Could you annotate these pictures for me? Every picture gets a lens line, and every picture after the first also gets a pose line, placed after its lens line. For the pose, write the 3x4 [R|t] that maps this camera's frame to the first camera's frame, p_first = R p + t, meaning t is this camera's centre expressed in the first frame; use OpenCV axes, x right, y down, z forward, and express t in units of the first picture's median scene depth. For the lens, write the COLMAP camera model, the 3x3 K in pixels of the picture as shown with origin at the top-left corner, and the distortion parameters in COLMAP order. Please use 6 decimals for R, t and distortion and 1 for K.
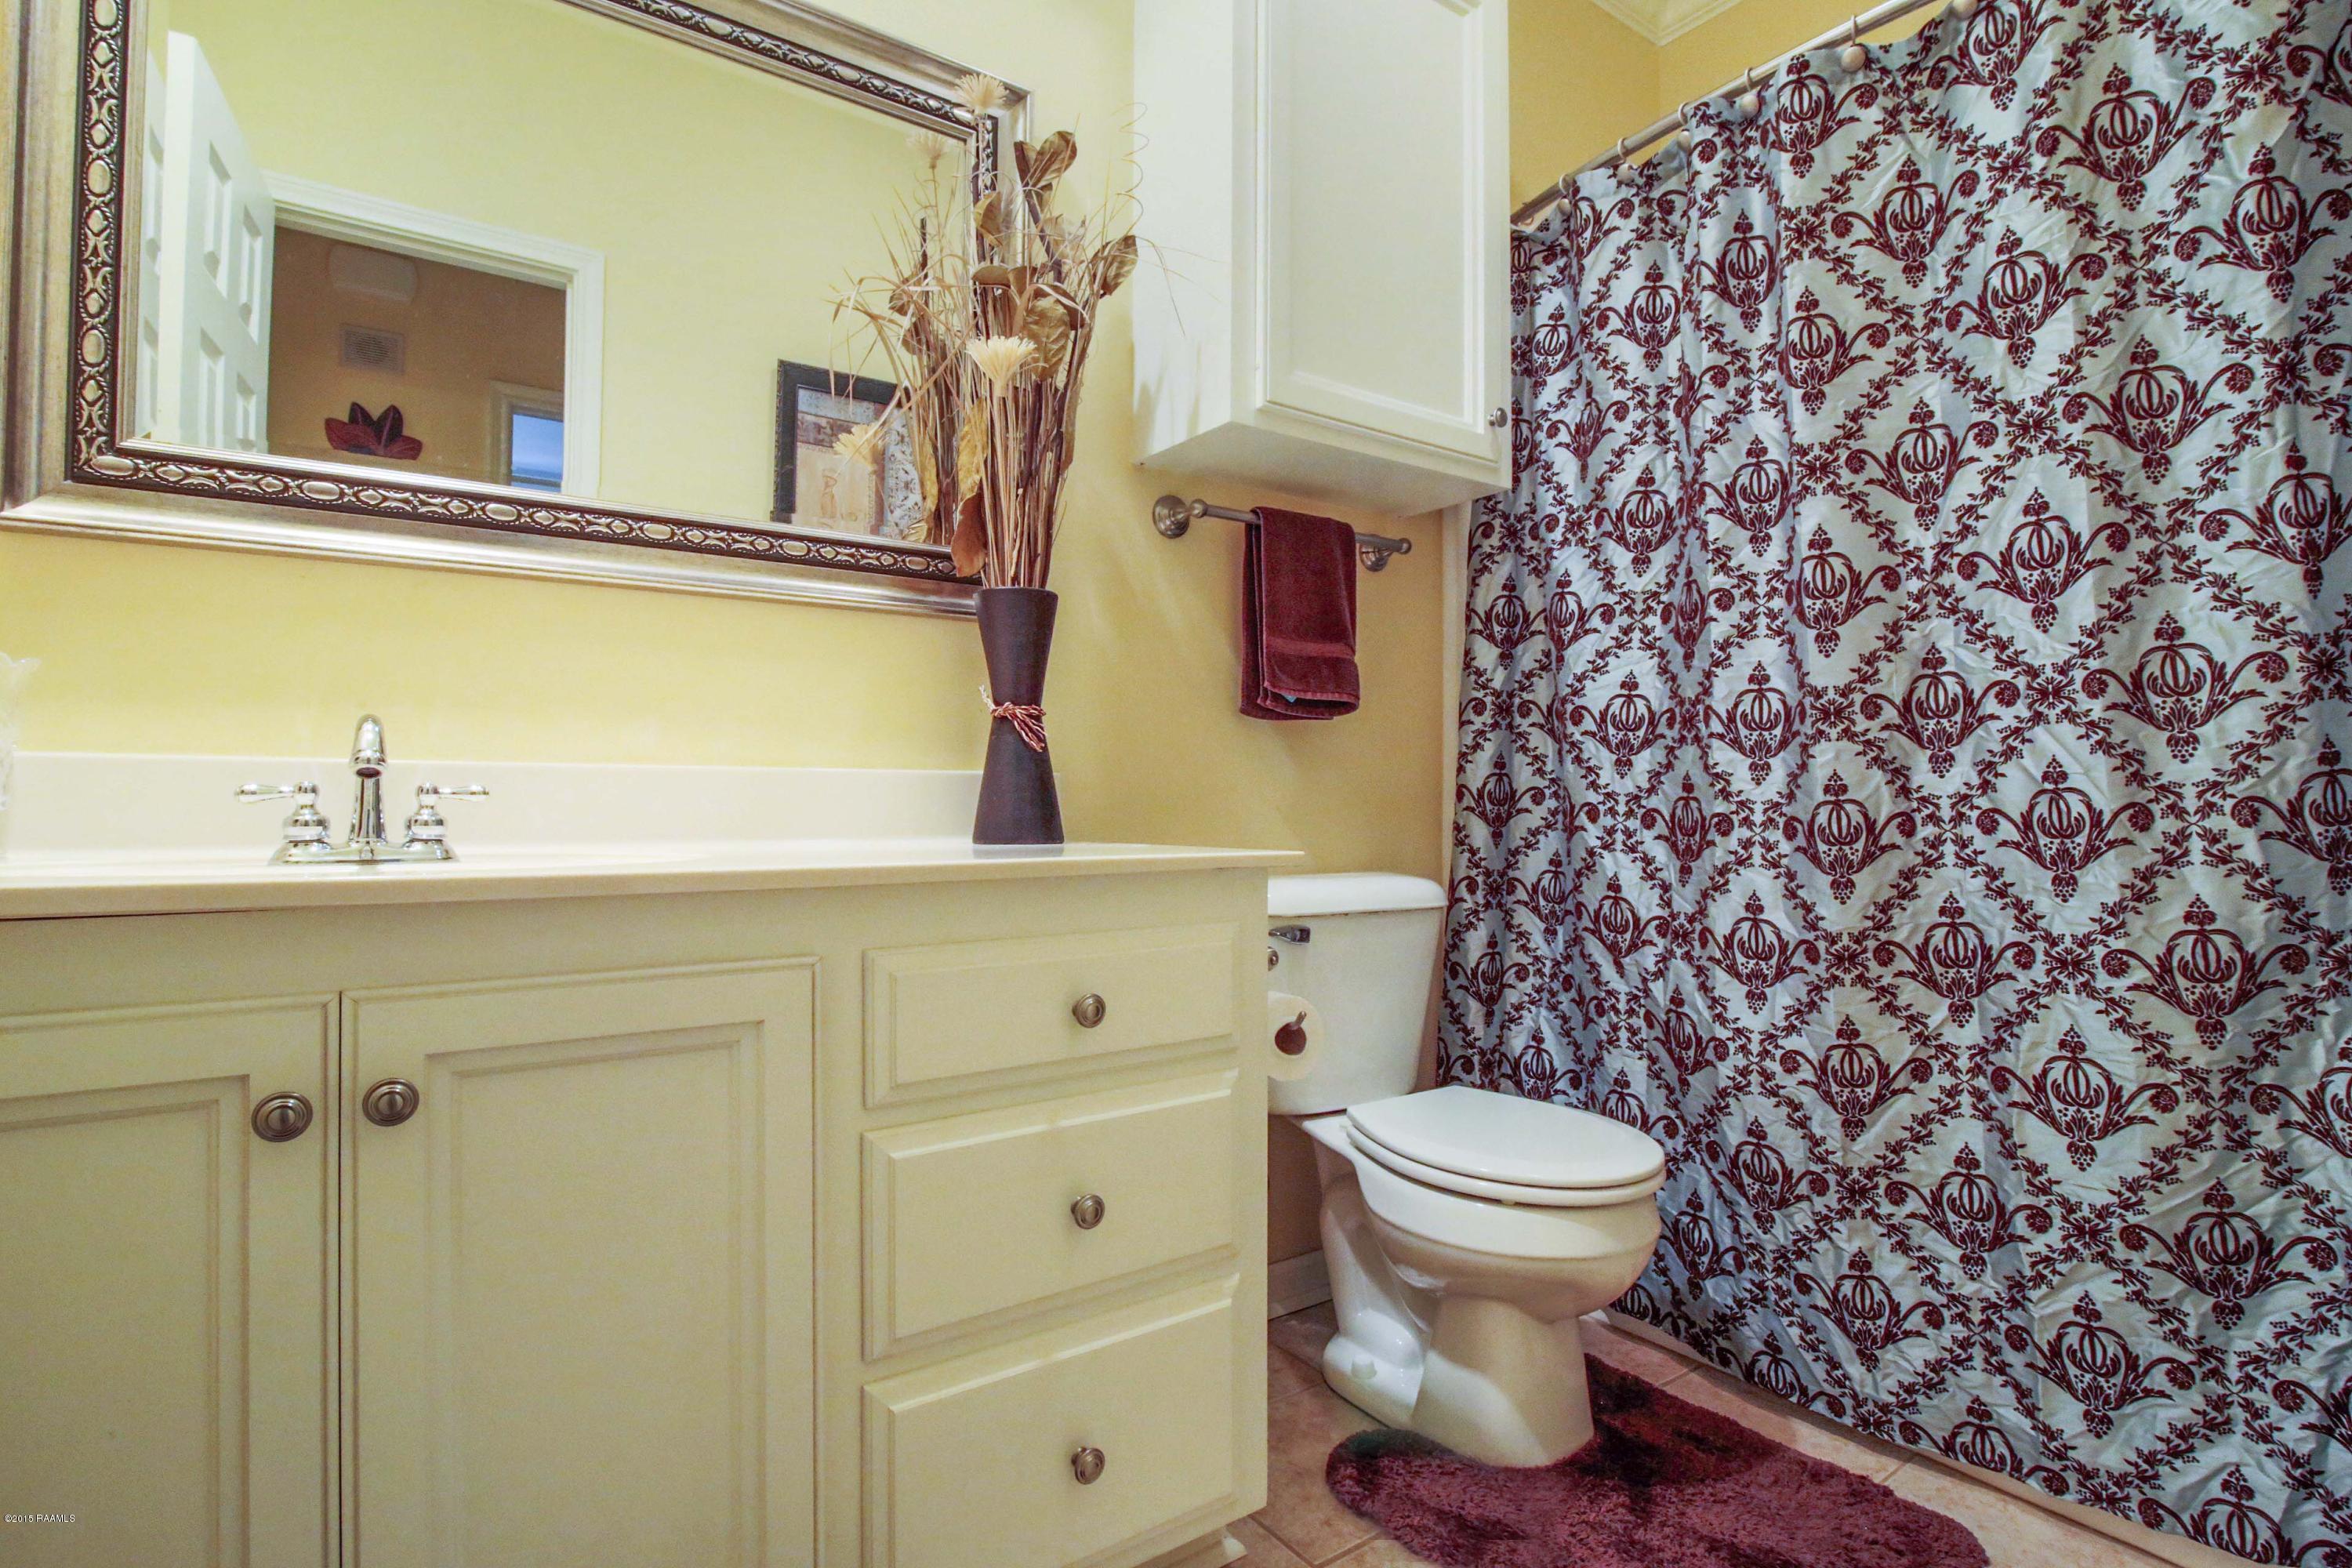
lens RADIAL K [[1142.4, 0, 1154.7], [0, 1142.4, 789.7], [0, 0, 1]] dist [-0.018766, 0.002050]
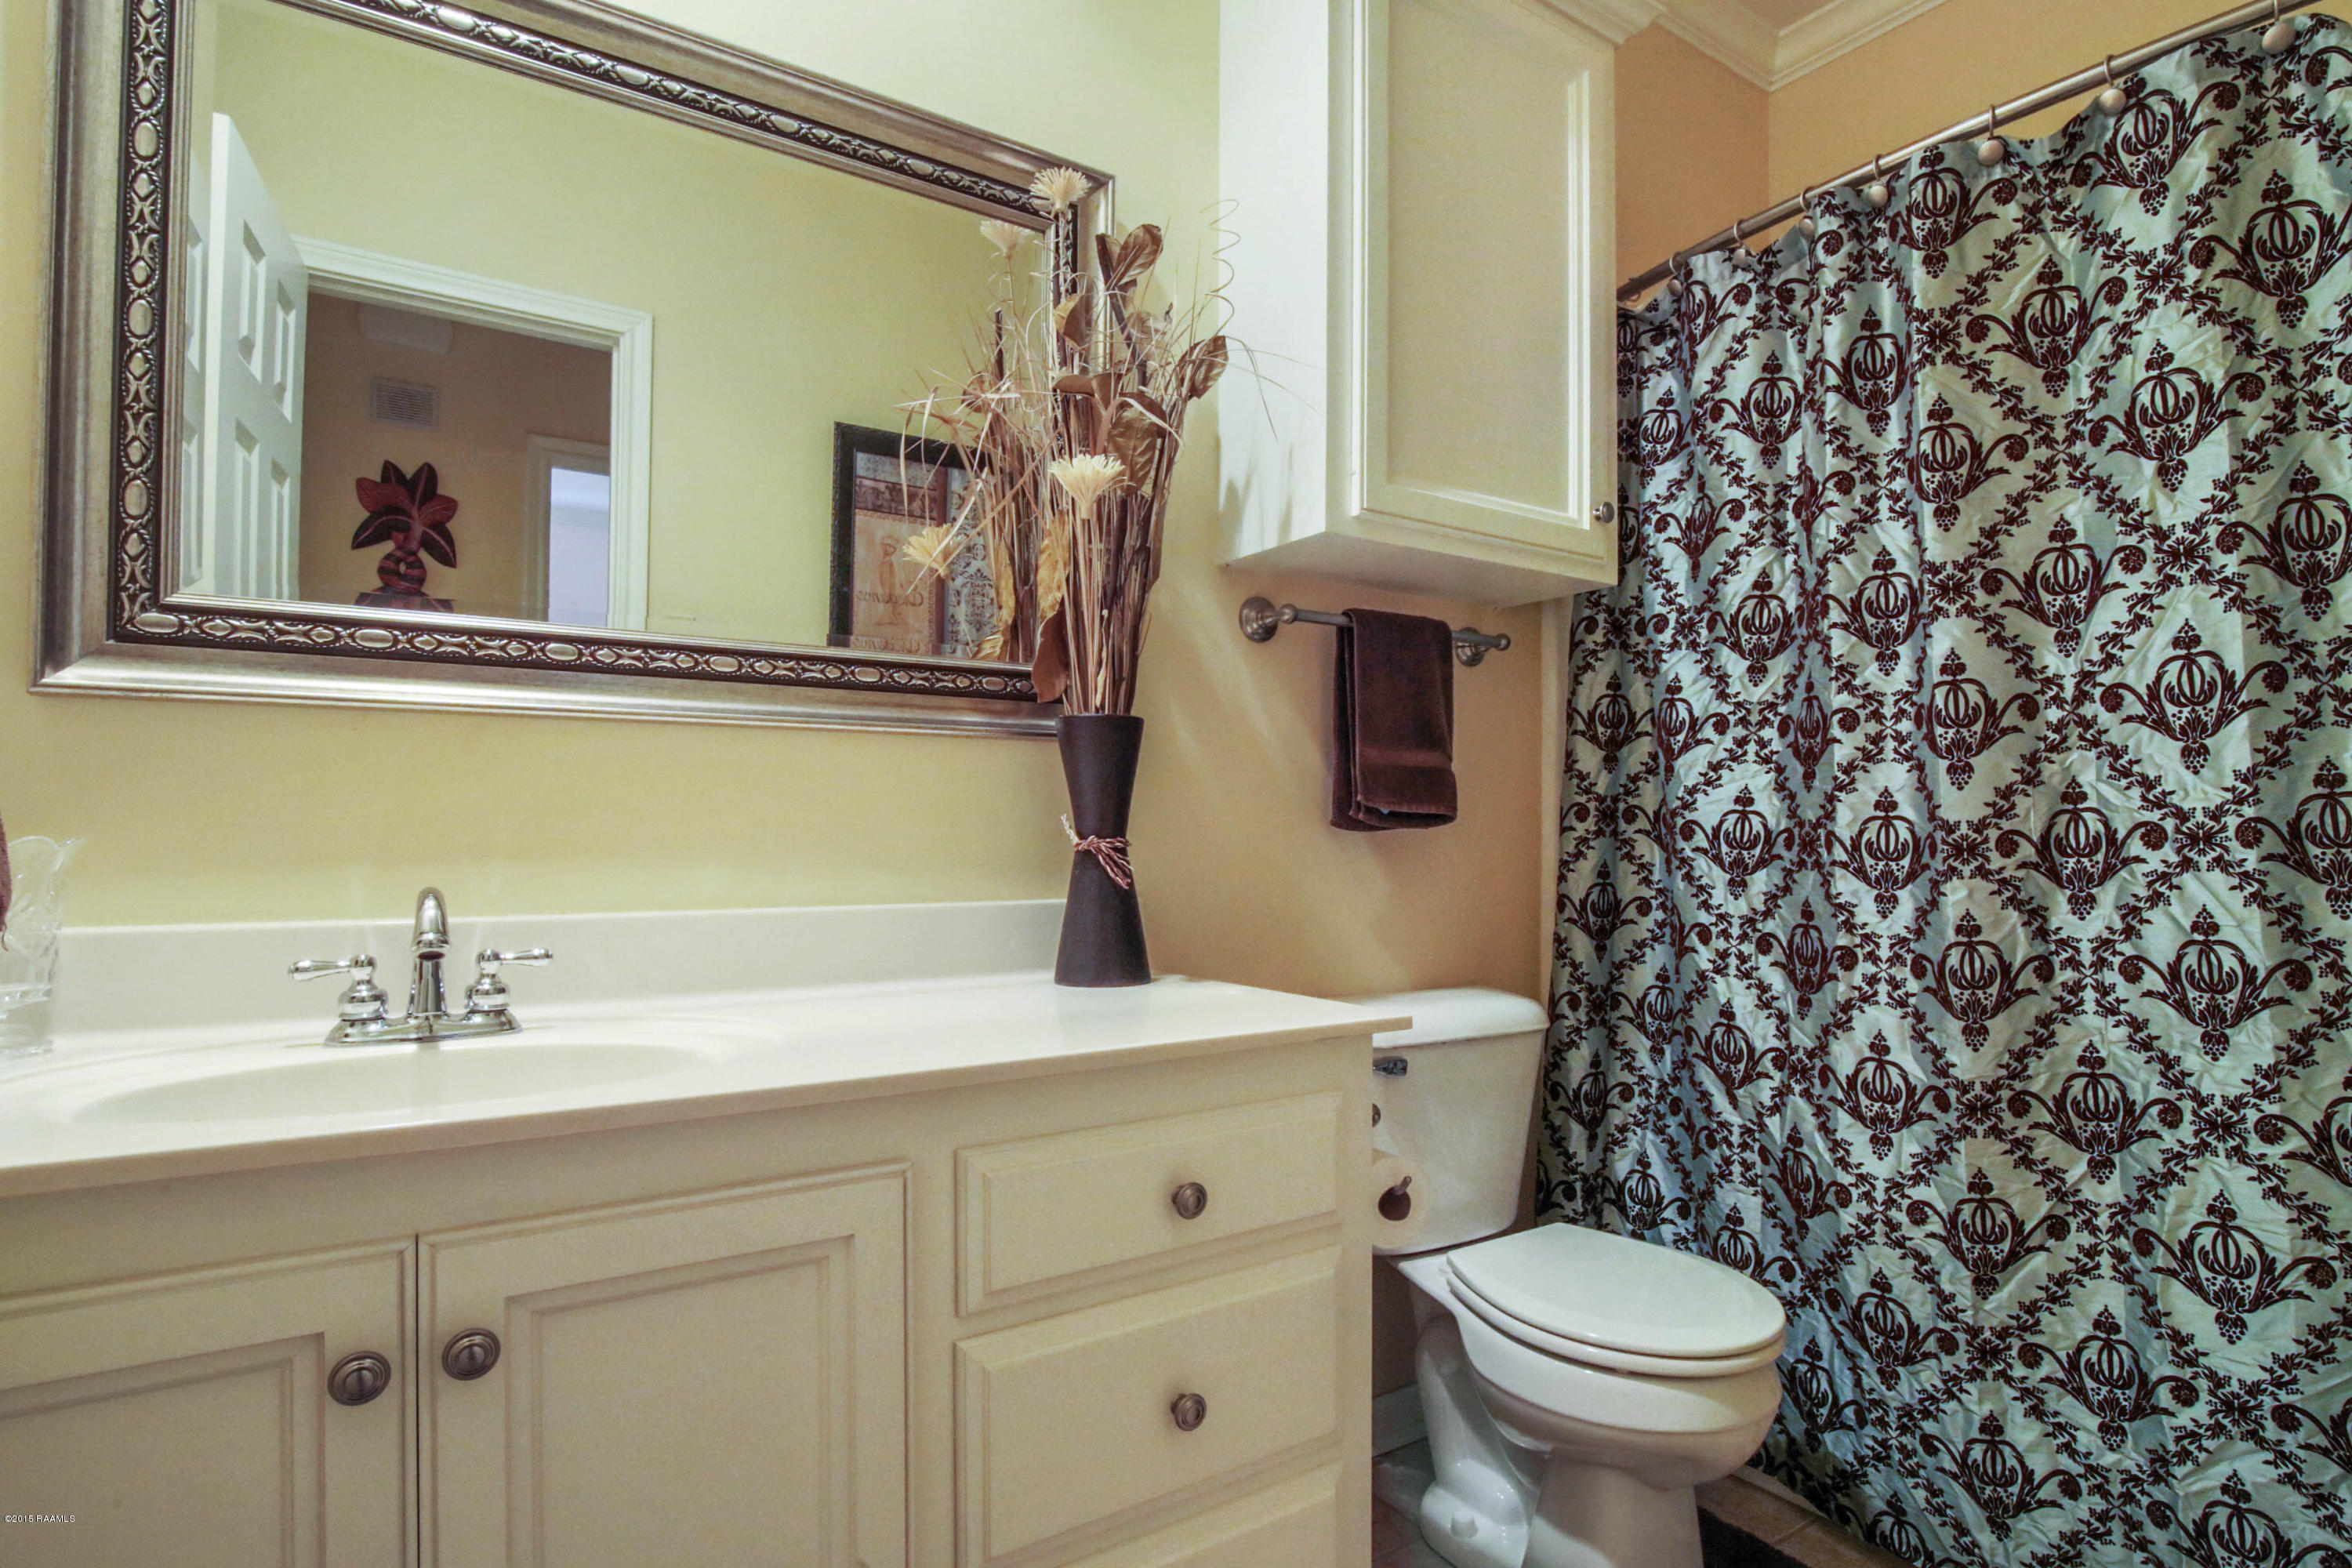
lens RADIAL K [[1198.5, 0, 1197.3], [0, 1198.5, 787.4], [0, 0, 1]] dist [-0.018566, 0.001804]
pose [[0.999986, -0.000468, -0.005177, -0.036839], [0.000493, 0.999988, 0.004798, -0.123523], [0.005175, -0.004801, 0.999975, 0.007187]]
